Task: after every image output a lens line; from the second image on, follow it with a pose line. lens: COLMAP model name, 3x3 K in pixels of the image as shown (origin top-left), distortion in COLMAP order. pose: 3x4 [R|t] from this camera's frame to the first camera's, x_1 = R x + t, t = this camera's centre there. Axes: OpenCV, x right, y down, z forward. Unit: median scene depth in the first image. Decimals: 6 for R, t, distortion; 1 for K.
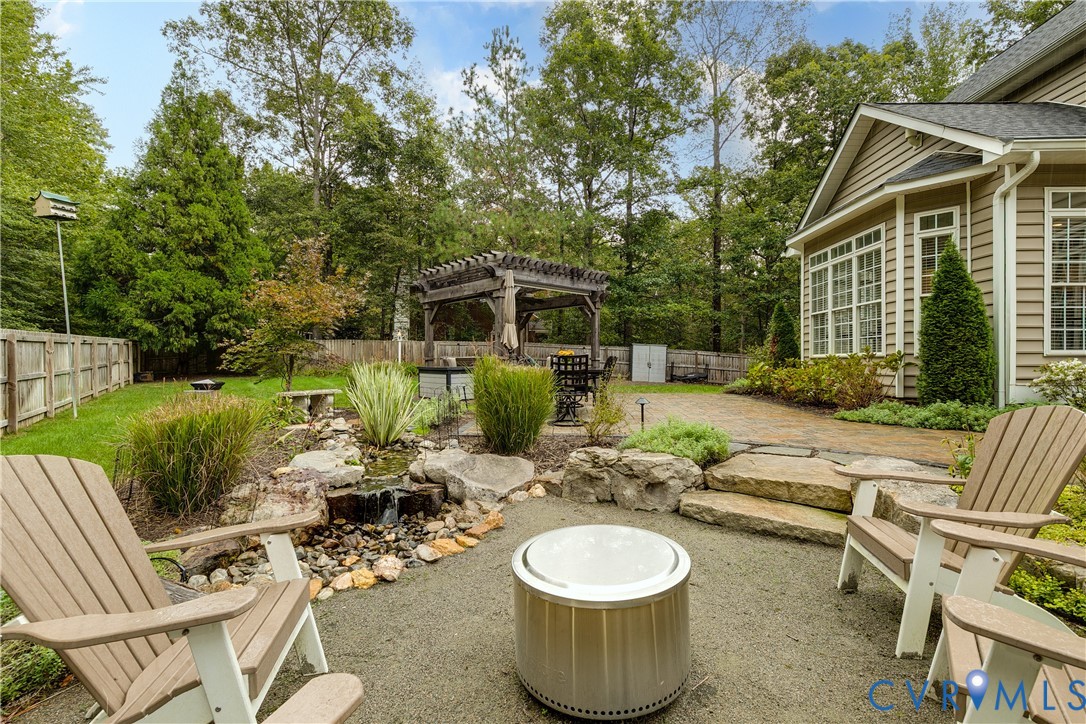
lens RADIAL K [[493.1, 0, 553.7], [0, 493.1, 358.9], [0, 0, 1]] dist [0.004601, 0.000730]
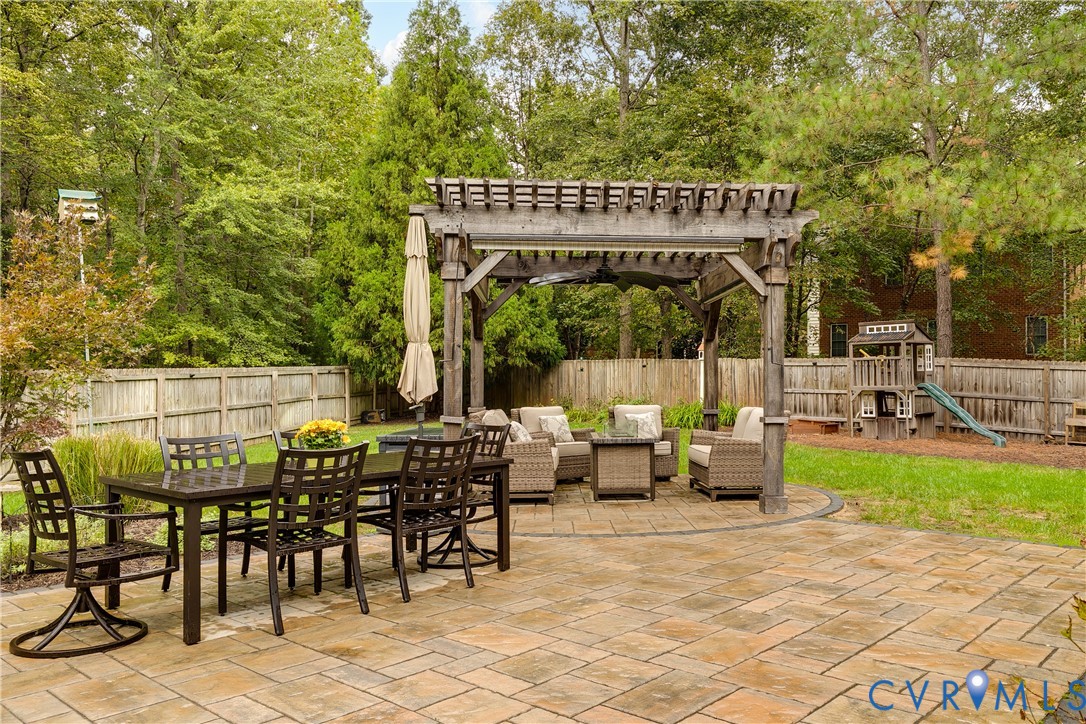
lens RADIAL K [[860.9, 0, 566.1], [0, 860.9, 386.3], [0, 0, 1]] dist [0.000100, 0.004591]
pose [[0.766499, 0.001503, -0.642243, 0.223558], [-0.000846, 0.999999, 0.001331, -0.014435], [0.642245, -0.000477, 0.766500, 0.227384]]
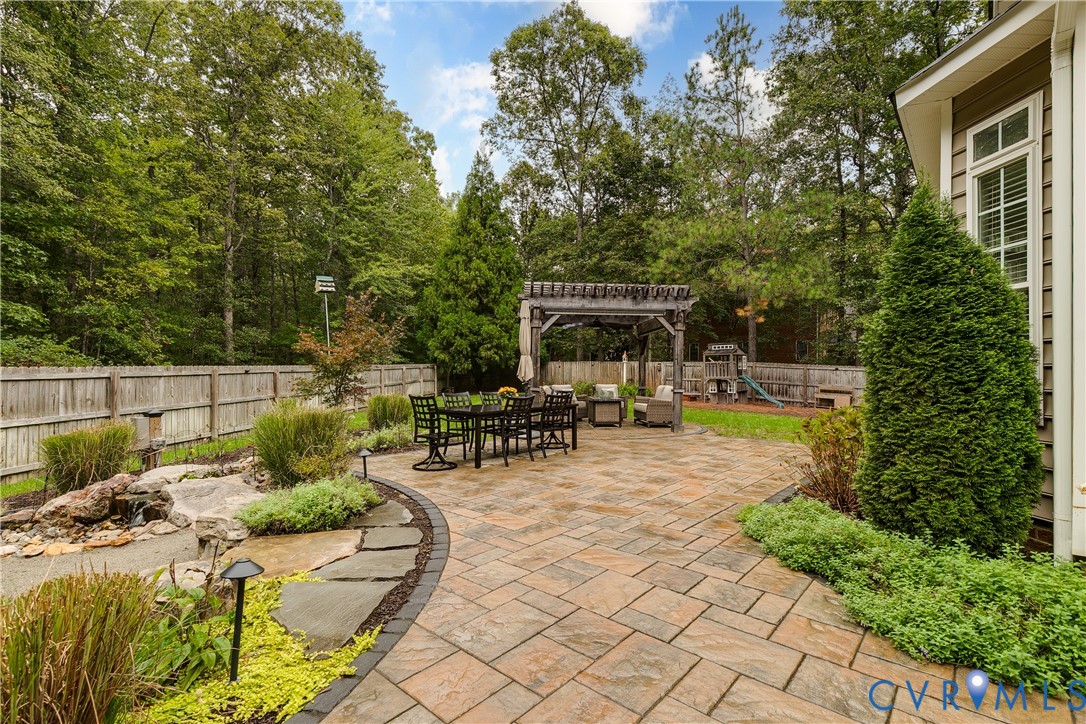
lens RADIAL K [[493.1, 0, 533.8], [0, 493.1, 377.7], [0, 0, 1]] dist [0.004601, 0.000730]
pose [[0.766472, 0.010002, -0.642200, 0.253052], [-0.008973, 0.999948, 0.004865, -0.013318], [0.642215, 0.002033, 0.766522, 0.113935]]
